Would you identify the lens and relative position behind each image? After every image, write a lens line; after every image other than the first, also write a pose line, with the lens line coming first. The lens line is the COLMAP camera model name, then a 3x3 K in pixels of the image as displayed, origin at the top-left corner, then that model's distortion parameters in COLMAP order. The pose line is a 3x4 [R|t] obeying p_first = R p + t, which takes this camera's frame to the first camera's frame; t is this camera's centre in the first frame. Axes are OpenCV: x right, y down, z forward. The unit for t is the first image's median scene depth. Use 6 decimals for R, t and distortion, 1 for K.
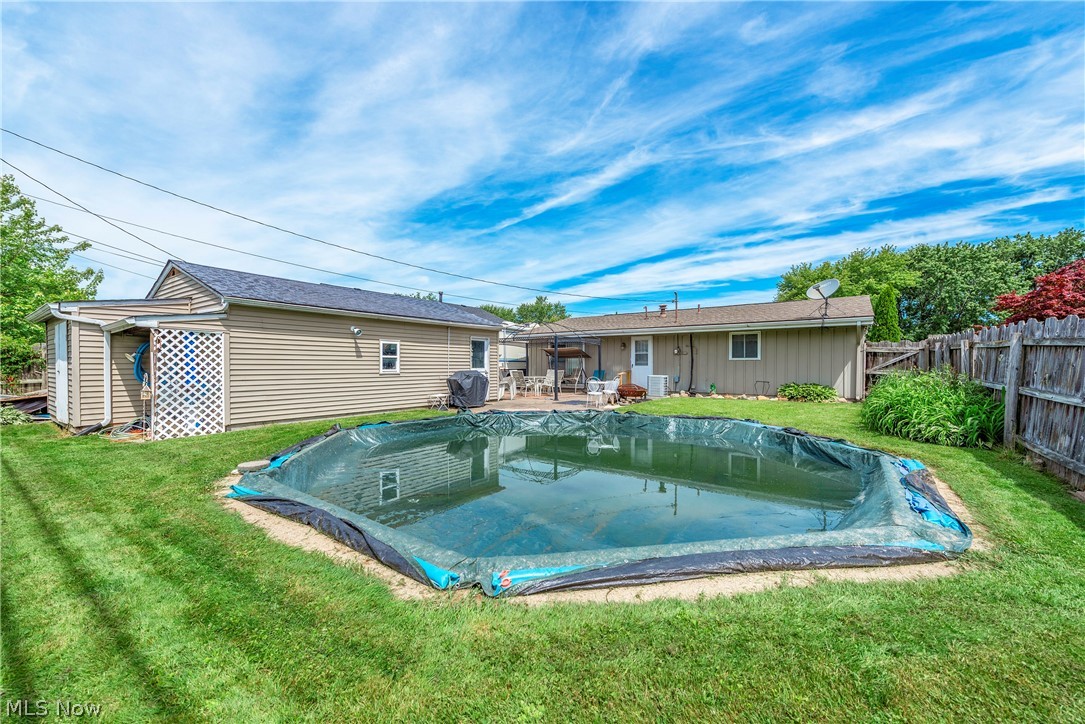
lens RADIAL K [[424.2, 0, 545.3], [0, 424.2, 366.9], [0, 0, 1]] dist [0.015793, -0.003593]
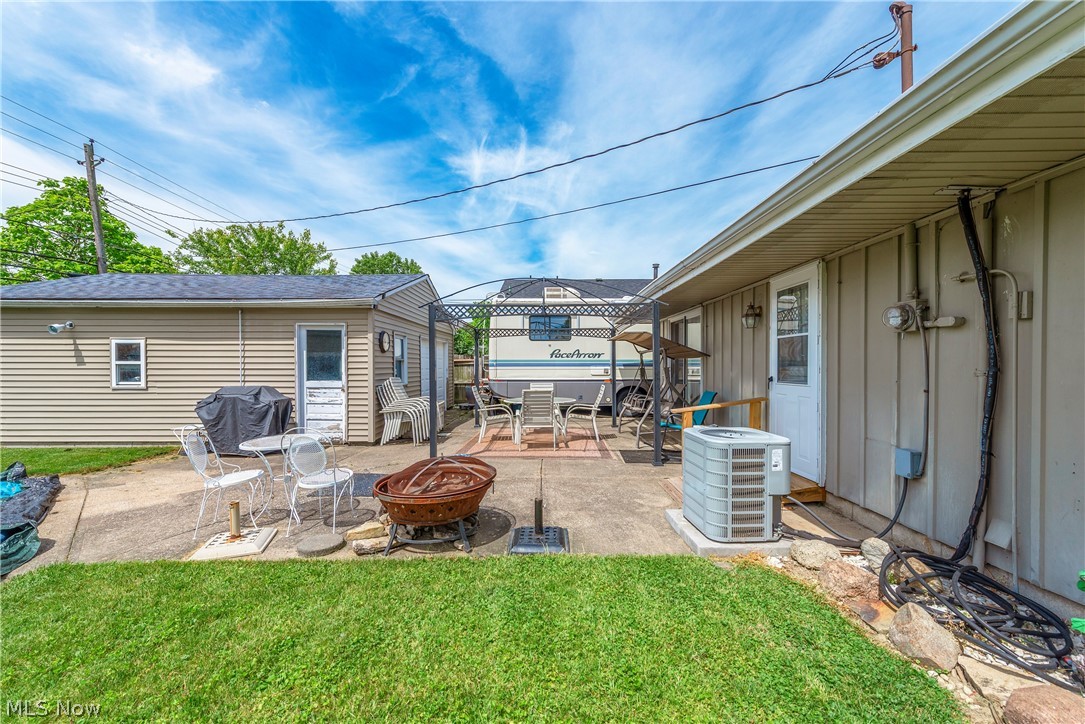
lens RADIAL K [[424.2, 0, 545.3], [0, 424.2, 366.9], [0, 0, 1]] dist [0.015793, -0.003593]
pose [[0.579469, 0.002593, -0.814990, 0.556824], [-0.003504, 0.999994, 0.000691, -0.020202], [0.814987, 0.002455, 0.579474, 1.142564]]
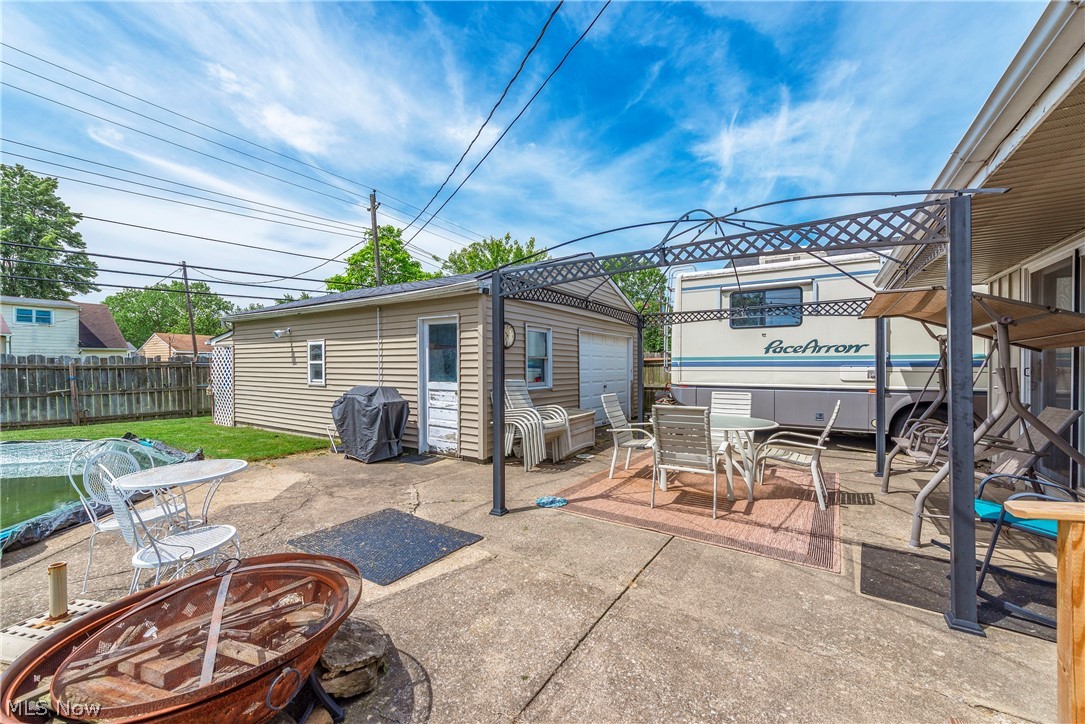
lens RADIAL K [[424.2, 0, 545.3], [0, 424.2, 366.9], [0, 0, 1]] dist [0.015793, -0.003593]
pose [[0.046816, 0.000796, -0.998903, 0.393622], [-0.005238, 0.999986, 0.000551, -0.018466], [0.998890, 0.005207, 0.046820, 1.364085]]
